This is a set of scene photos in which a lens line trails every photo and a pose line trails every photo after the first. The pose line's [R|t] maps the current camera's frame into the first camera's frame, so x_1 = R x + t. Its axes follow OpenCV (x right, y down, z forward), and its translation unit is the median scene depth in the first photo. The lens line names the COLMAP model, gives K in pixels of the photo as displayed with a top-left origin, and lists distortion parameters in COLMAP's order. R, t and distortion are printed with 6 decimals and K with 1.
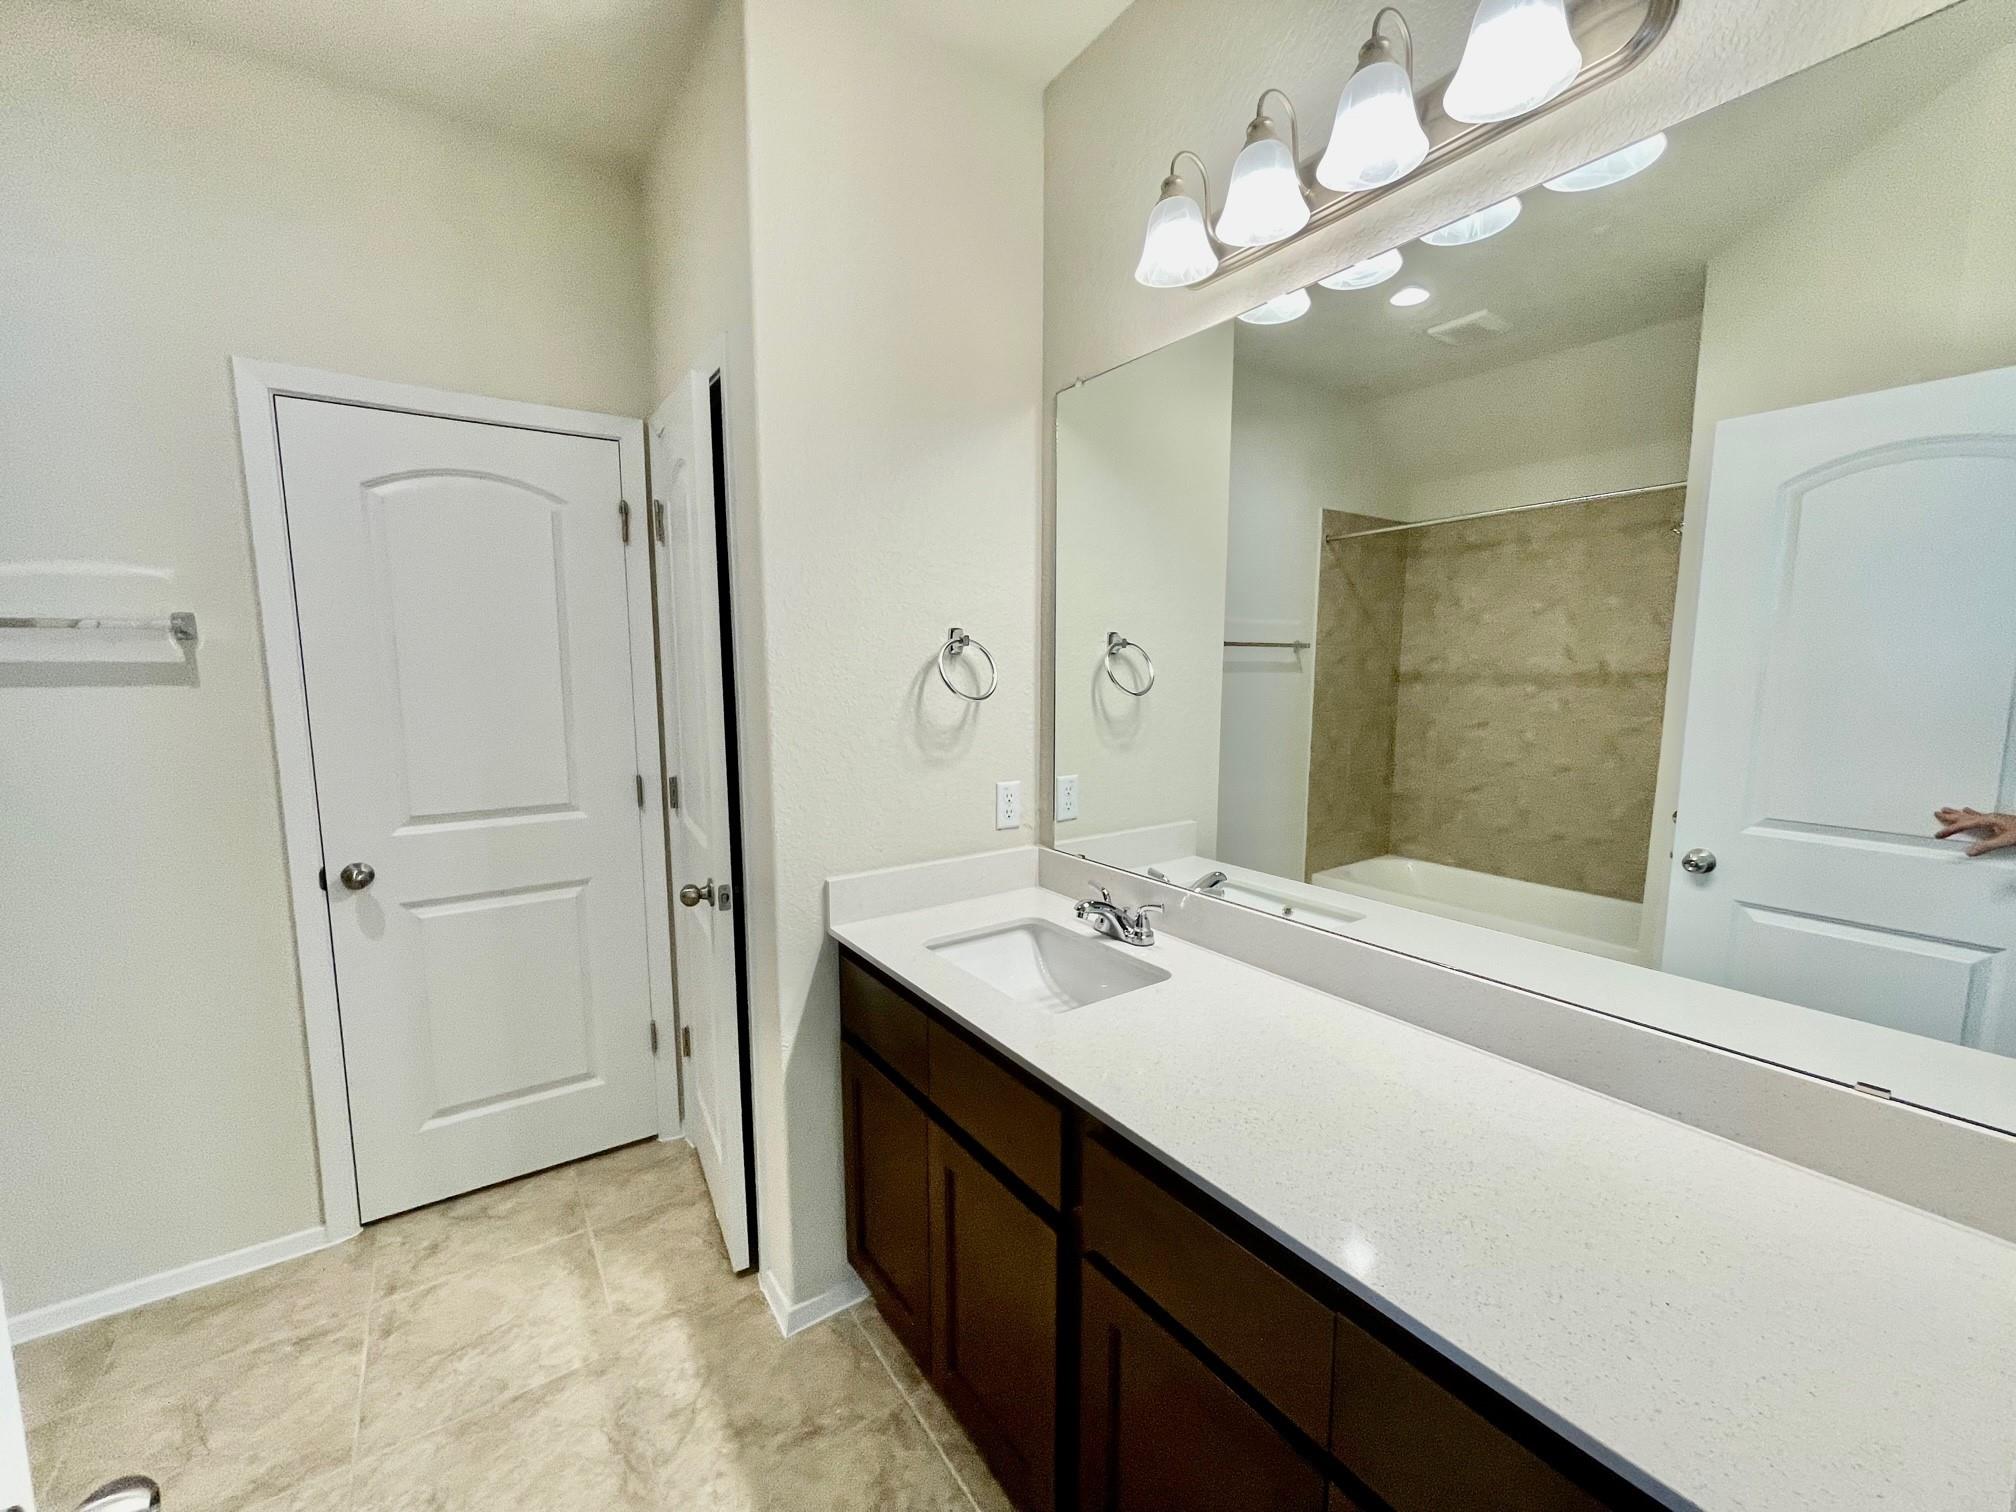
lens RADIAL K [[816.5, 0, 1009.9], [0, 816.5, 759.6], [0, 0, 1]] dist [0.001457, -0.000032]
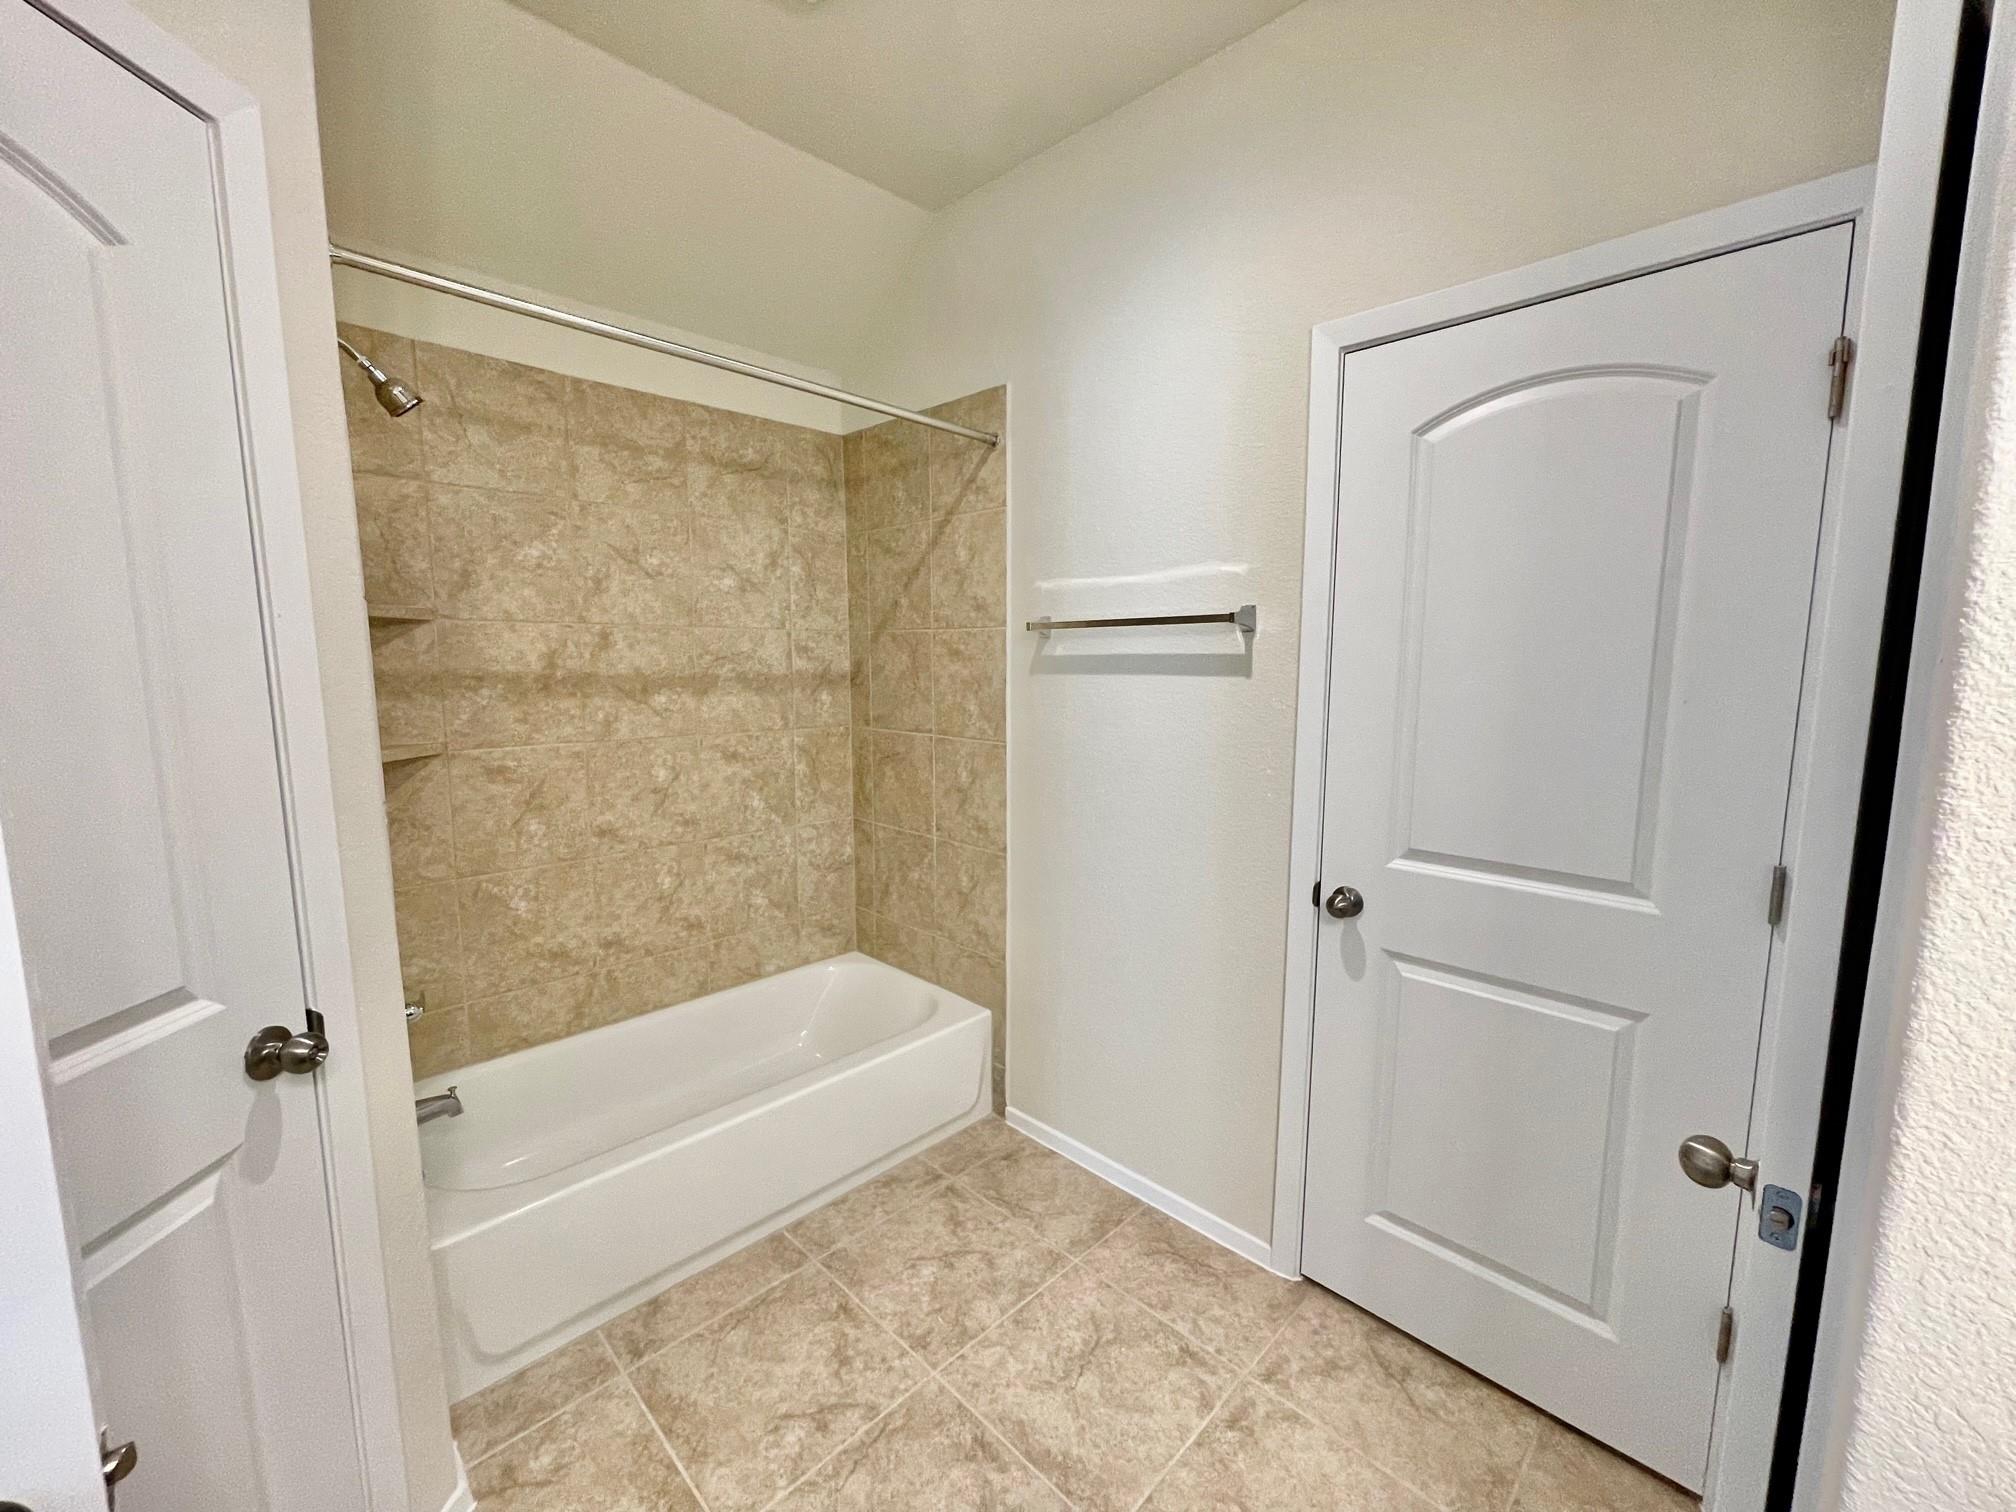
lens RADIAL K [[816.5, 0, 1009.9], [0, 816.5, 759.6], [0, 0, 1]] dist [0.001457, -0.000032]
pose [[0.170795, 0.124204, -0.977447, -0.033035], [-0.121151, 0.987143, 0.104266, -0.051252], [0.977830, 0.100610, 0.183647, 0.463739]]
